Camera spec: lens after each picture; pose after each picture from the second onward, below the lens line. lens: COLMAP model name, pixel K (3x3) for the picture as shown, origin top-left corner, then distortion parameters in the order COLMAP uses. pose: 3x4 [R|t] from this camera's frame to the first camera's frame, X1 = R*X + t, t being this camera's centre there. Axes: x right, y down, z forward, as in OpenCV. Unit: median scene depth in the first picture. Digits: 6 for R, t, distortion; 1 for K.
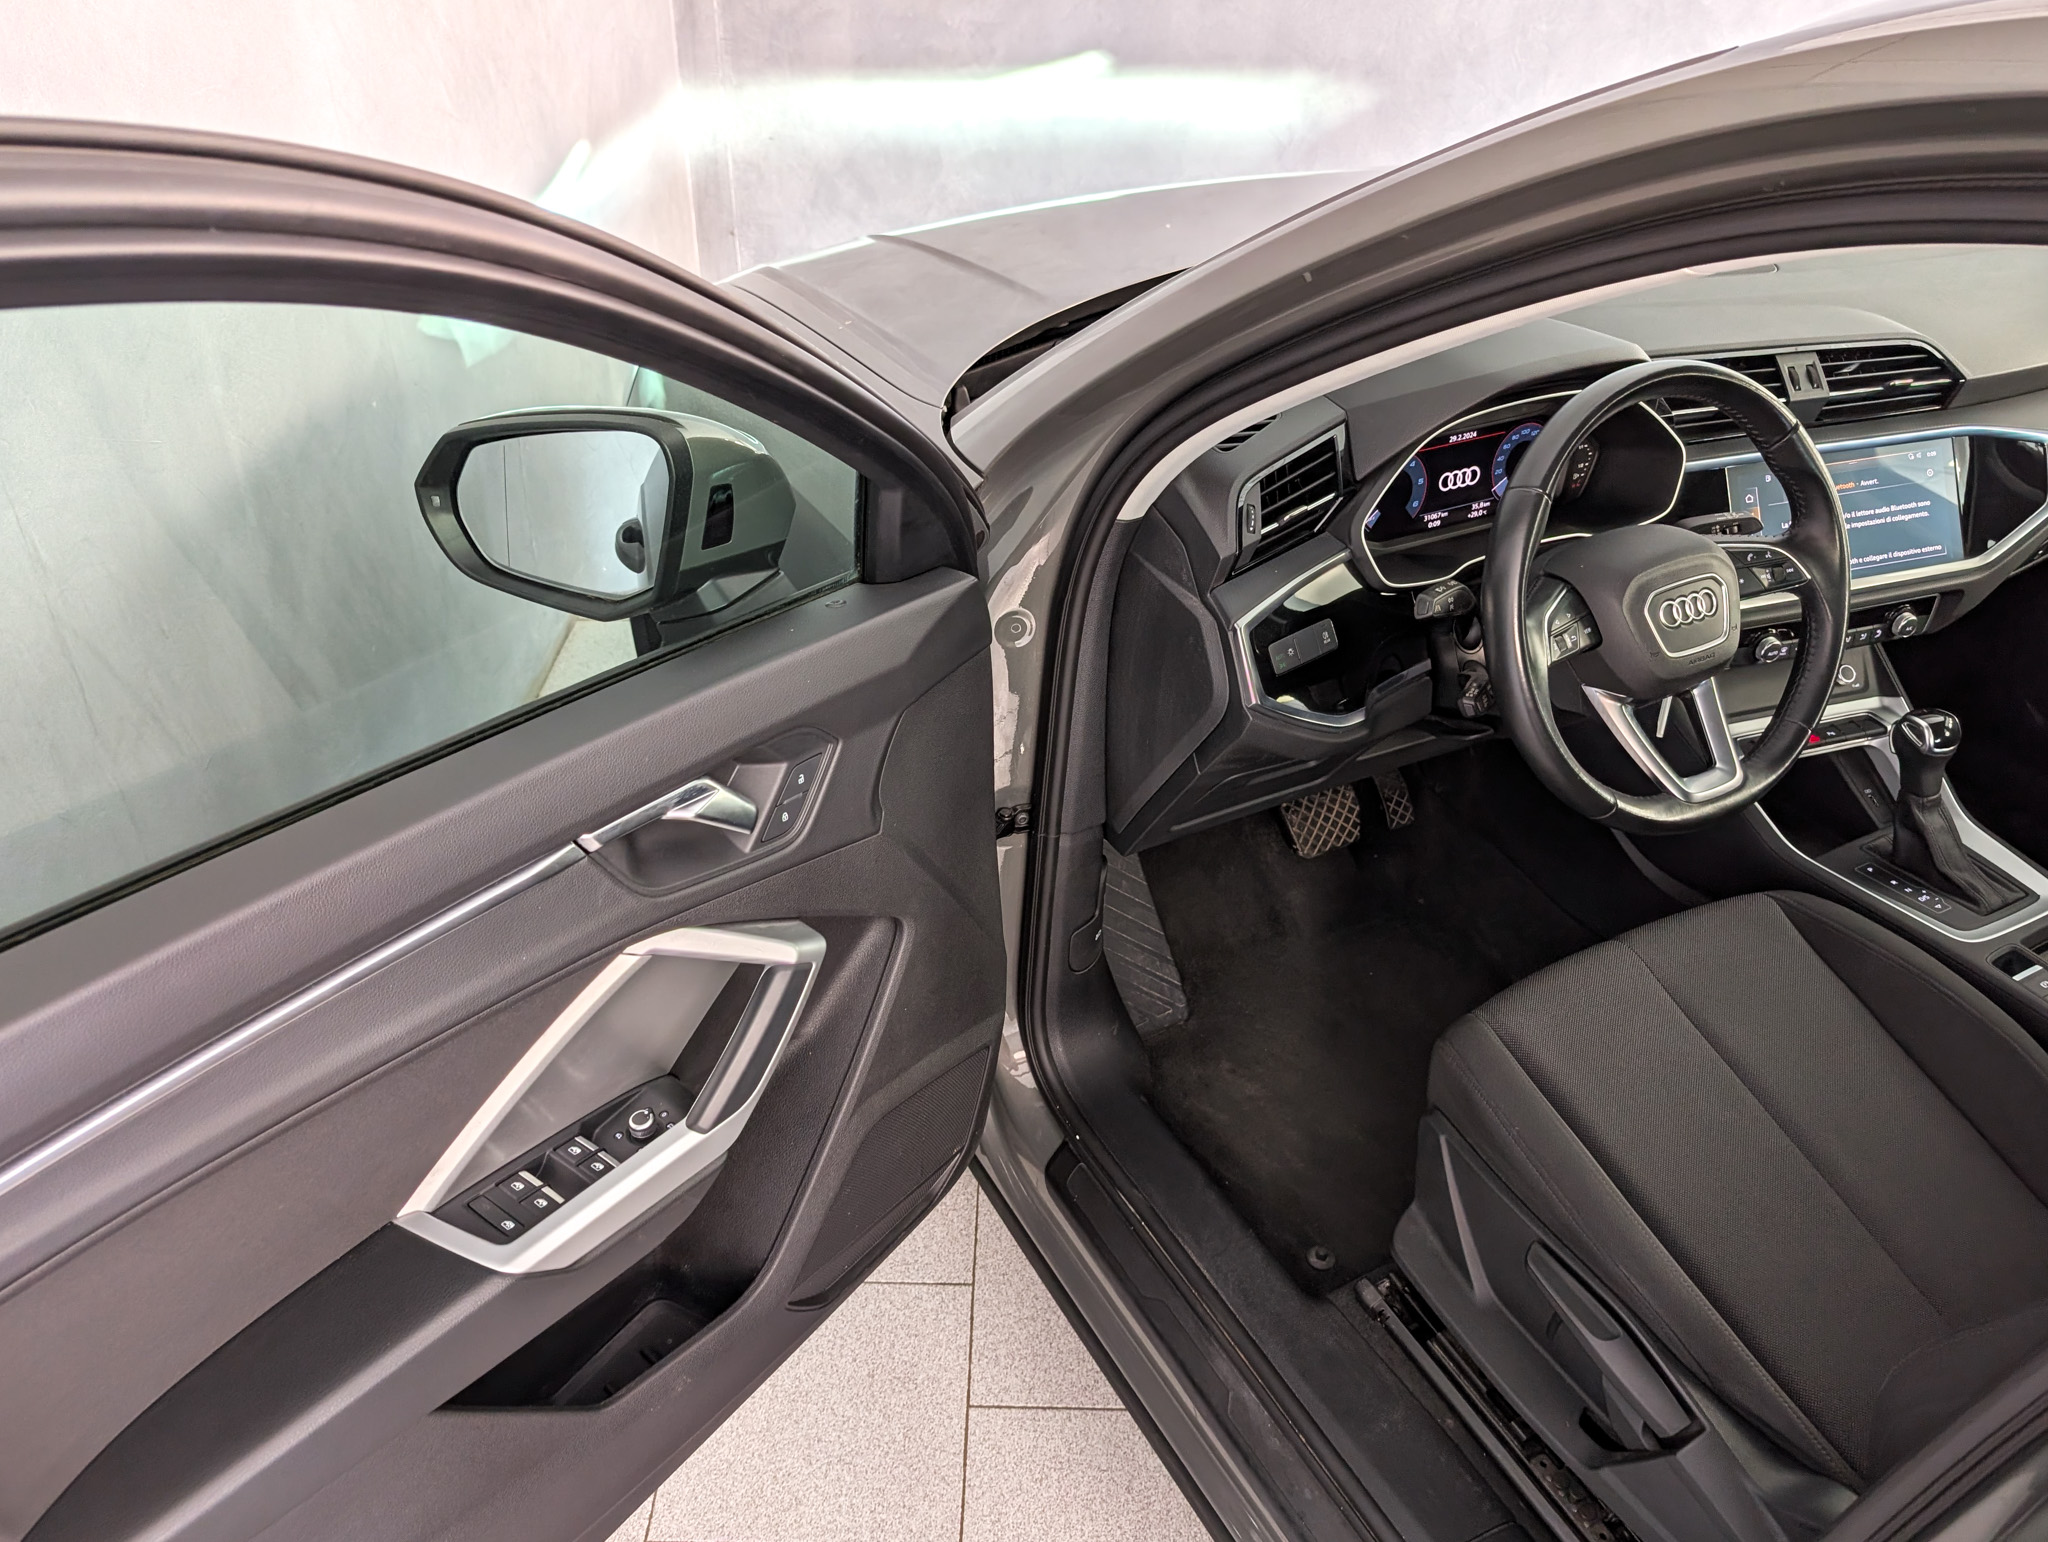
lens RADIAL K [[1514.2, 0, 1032.5], [0, 1514.2, 792.3], [0, 0, 1]] dist [0.002047, 0.003457]
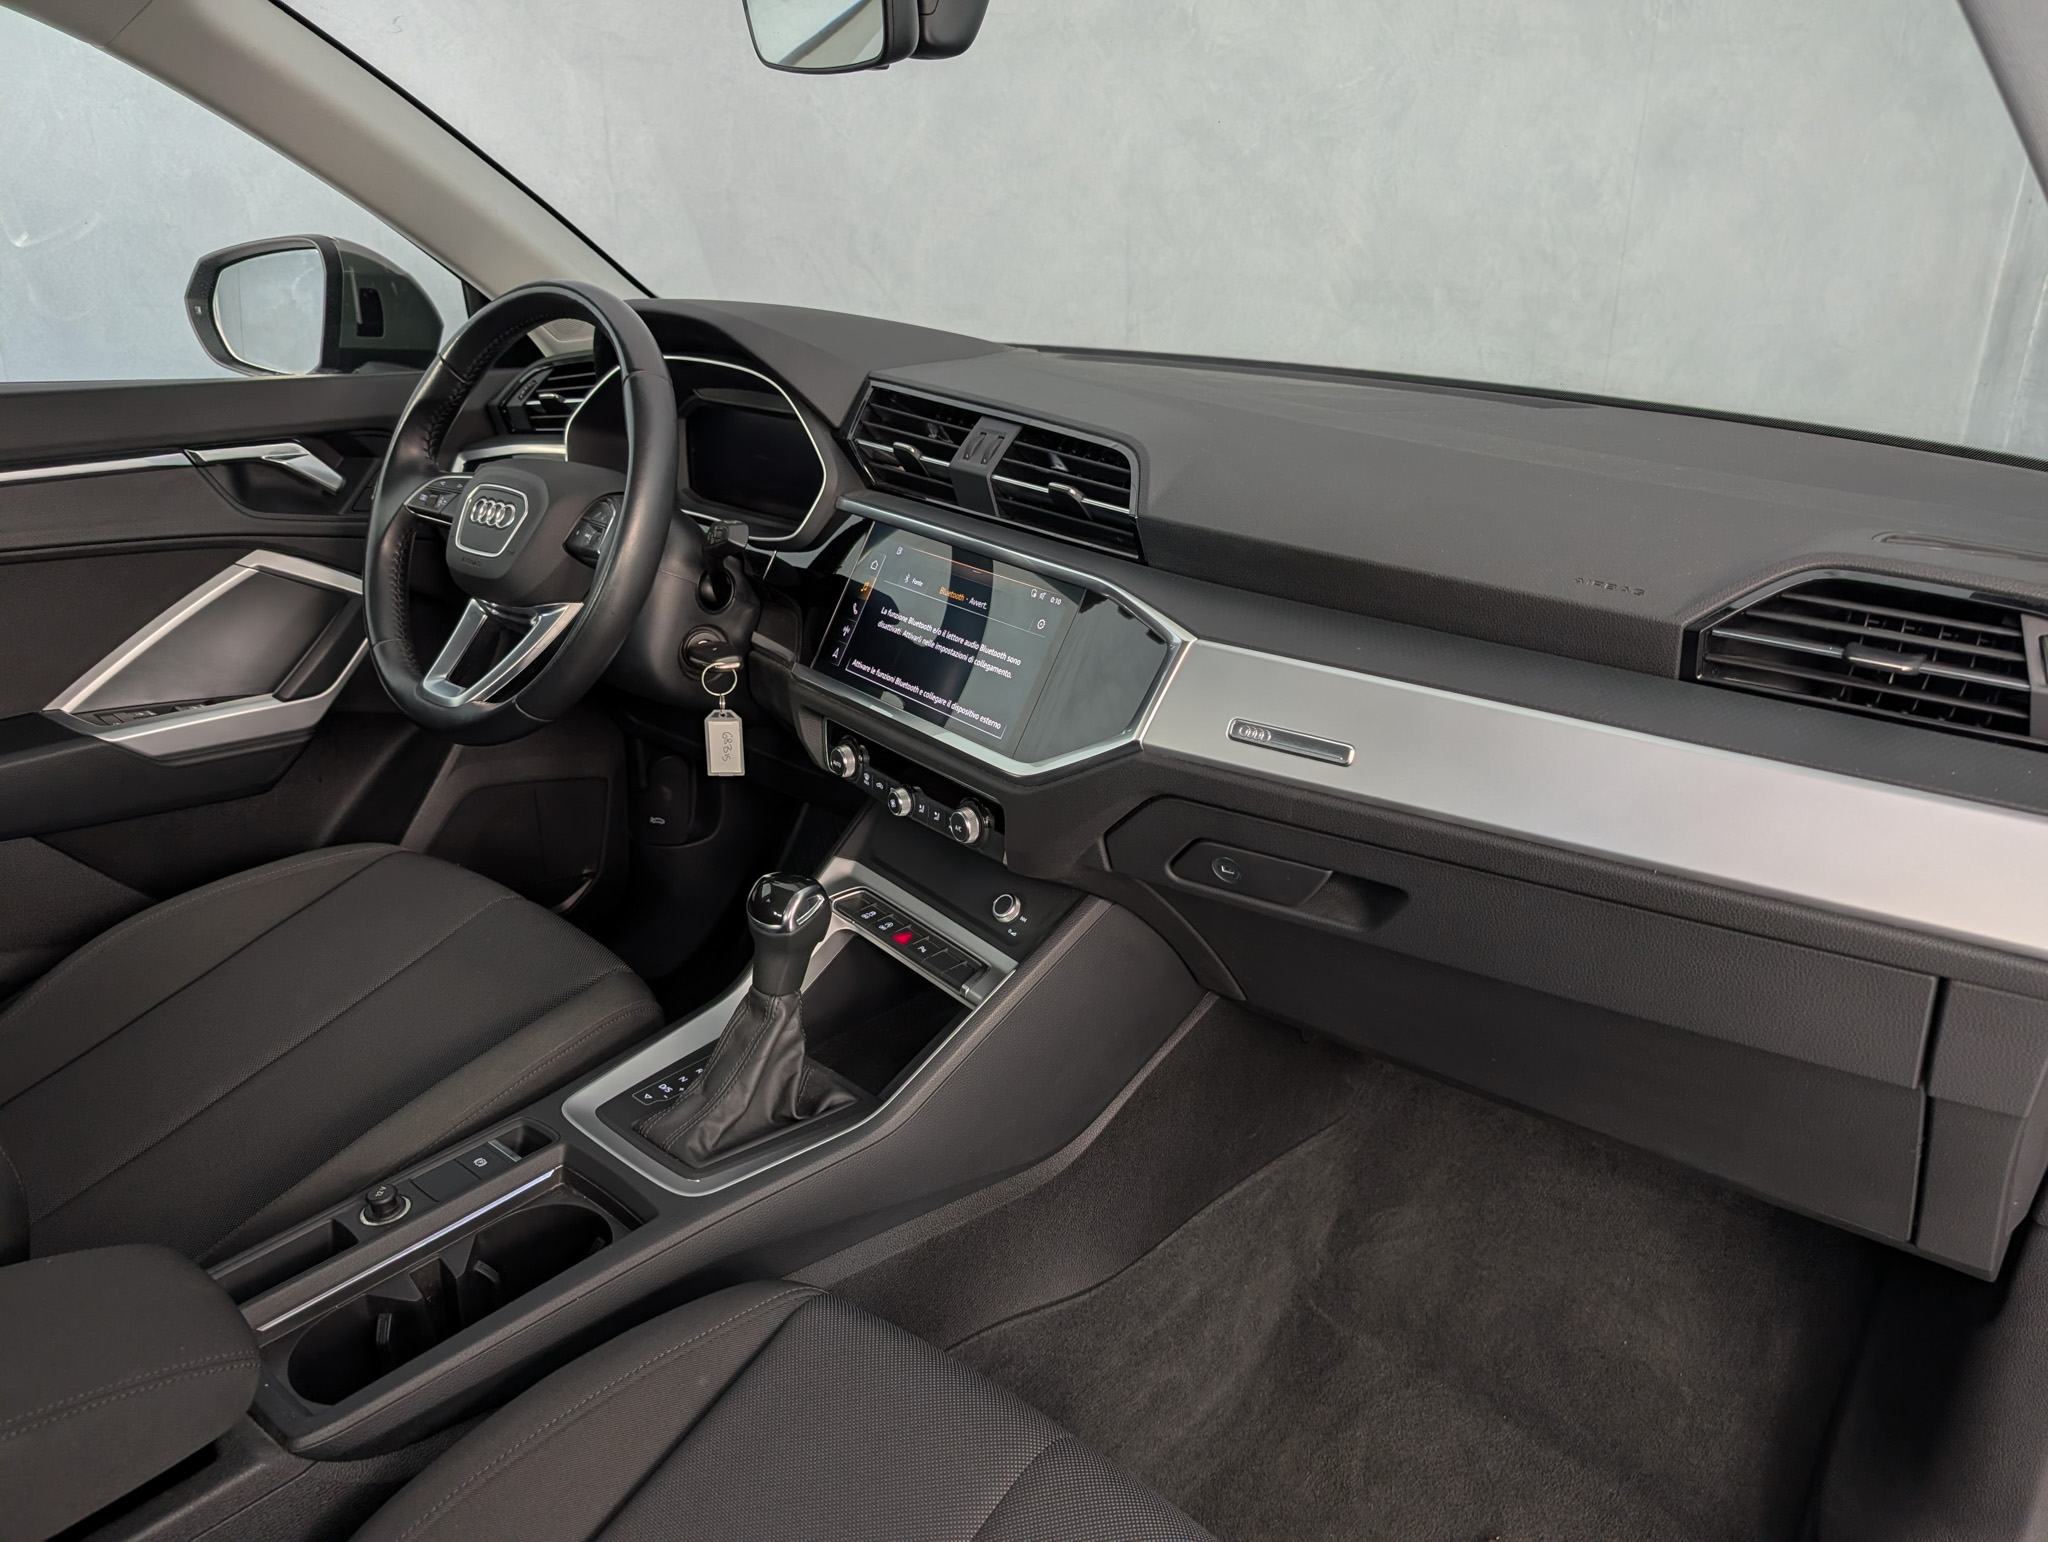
lens RADIAL K [[1430.9, 0, 1027.4], [0, 1430.9, 823.4], [0, 0, 1]] dist [-0.003422, 0.000510]
pose [[0.381406, 0.381039, -0.842222, 1.199841], [-0.539734, 0.831462, 0.131749, -0.224618], [0.750478, 0.404326, 0.522785, 0.719798]]
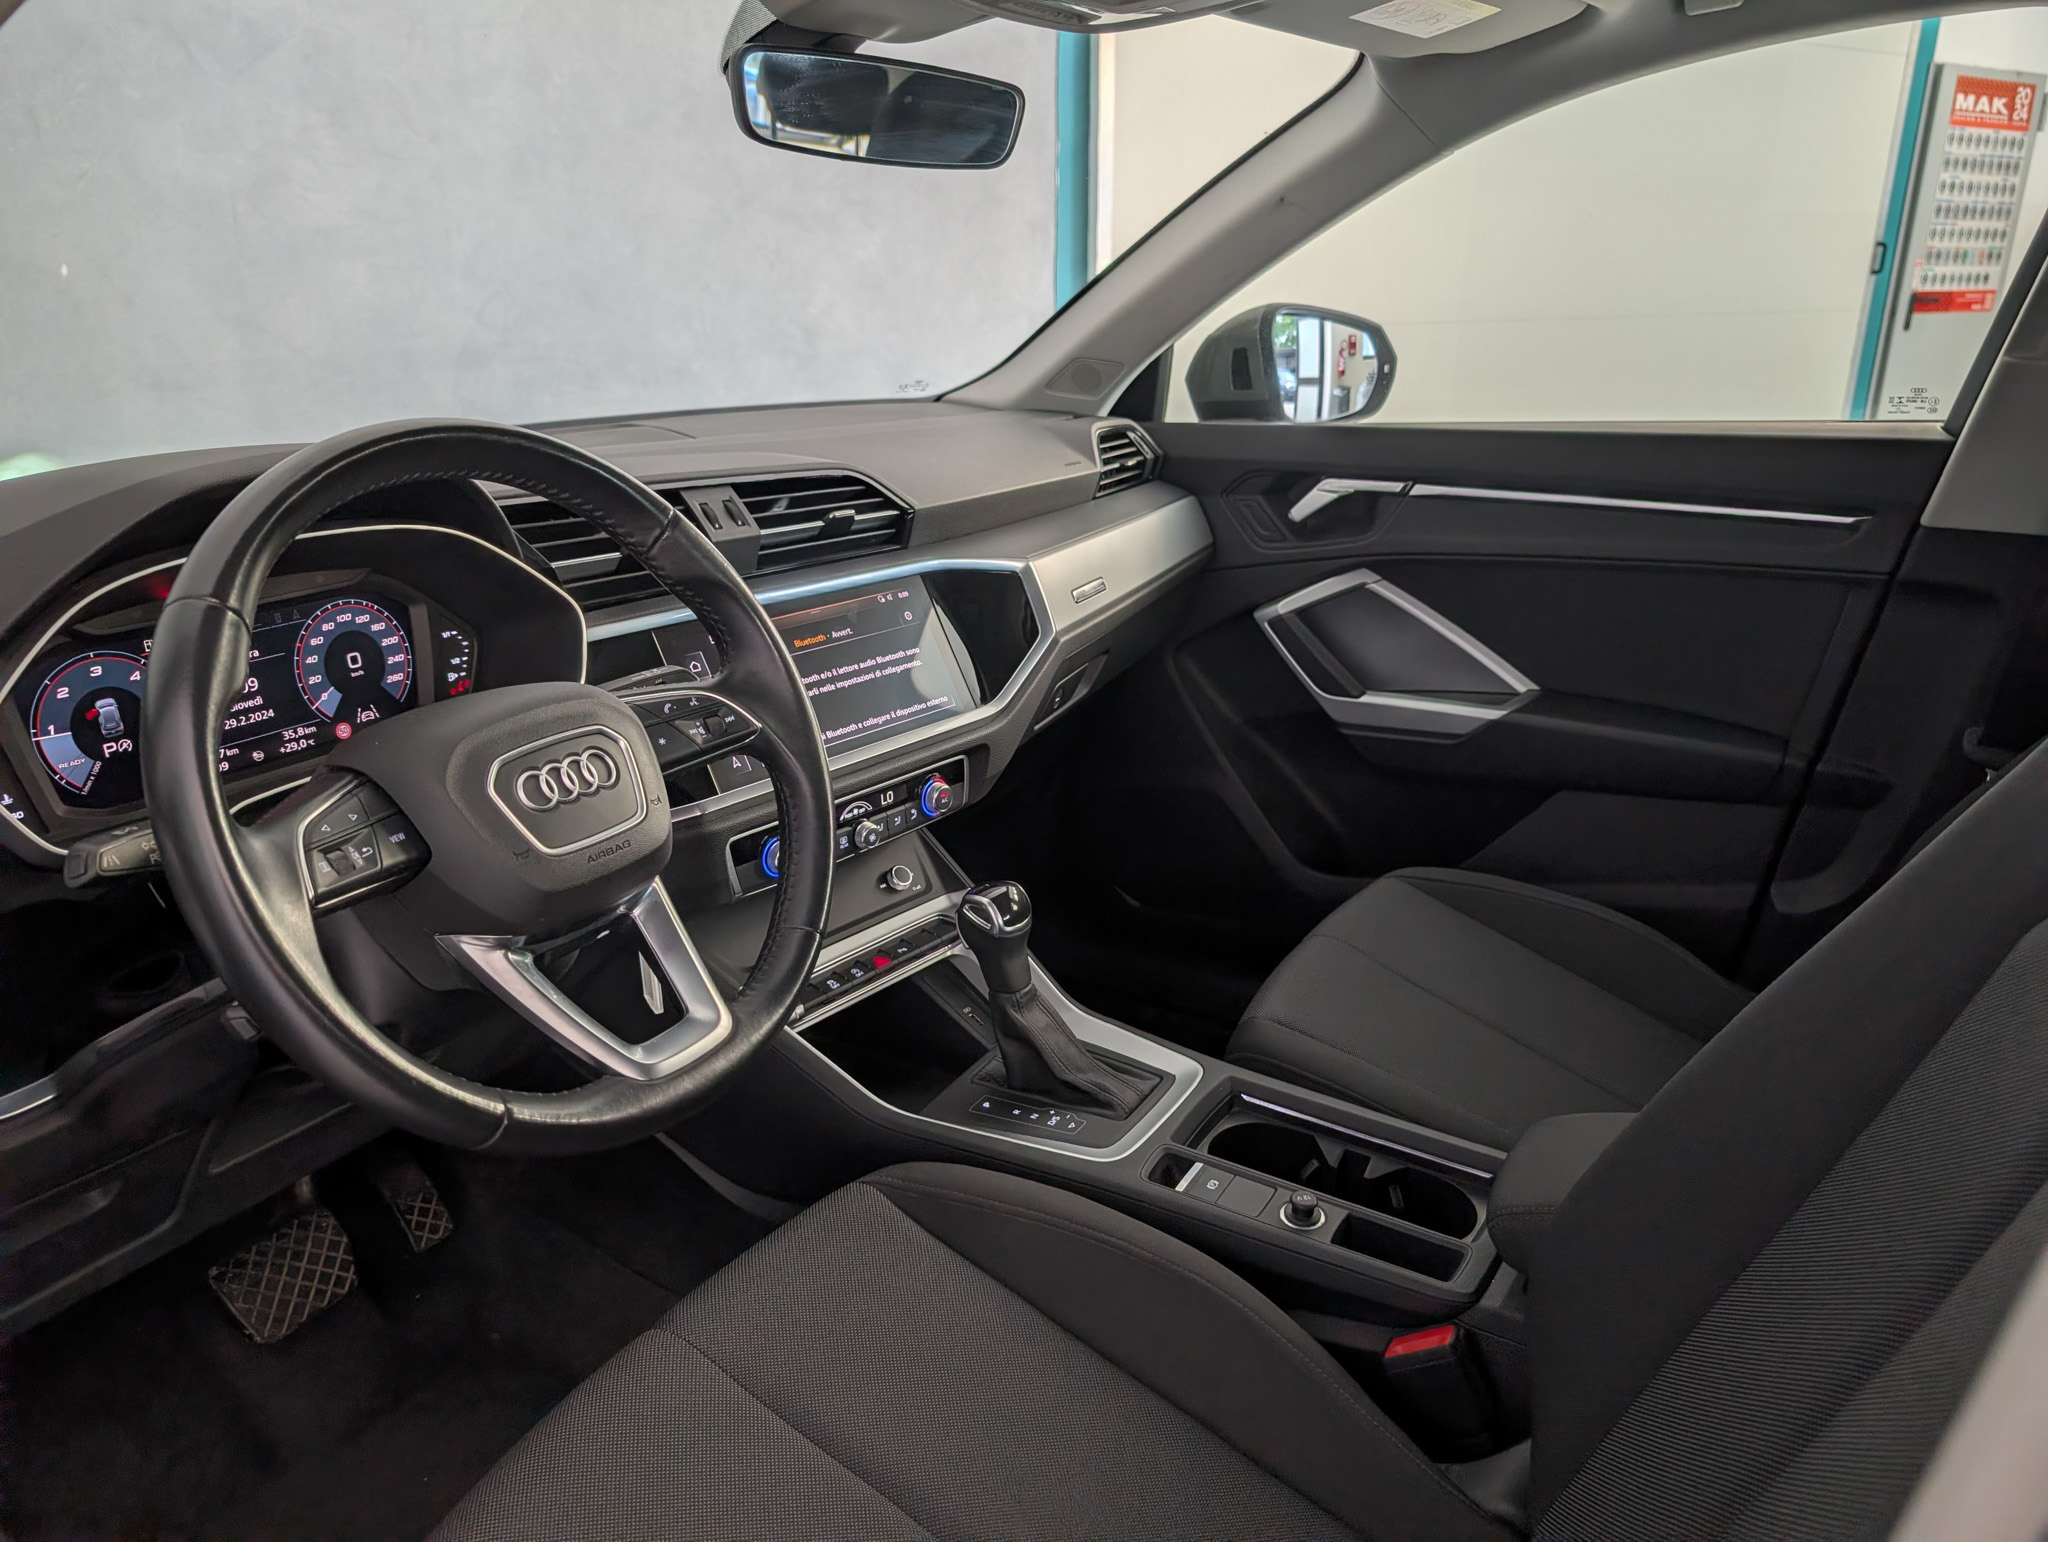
lens RADIAL K [[1468.4, 0, 1032.2], [0, 1468.4, 814.3], [0, 0, 1]] dist [0.014567, -0.000454]
pose [[0.849383, -0.188133, 0.493107, 0.243691], [0.302218, 0.939339, -0.162191, 0.041408], [-0.432682, 0.286788, 0.854716, 0.331486]]
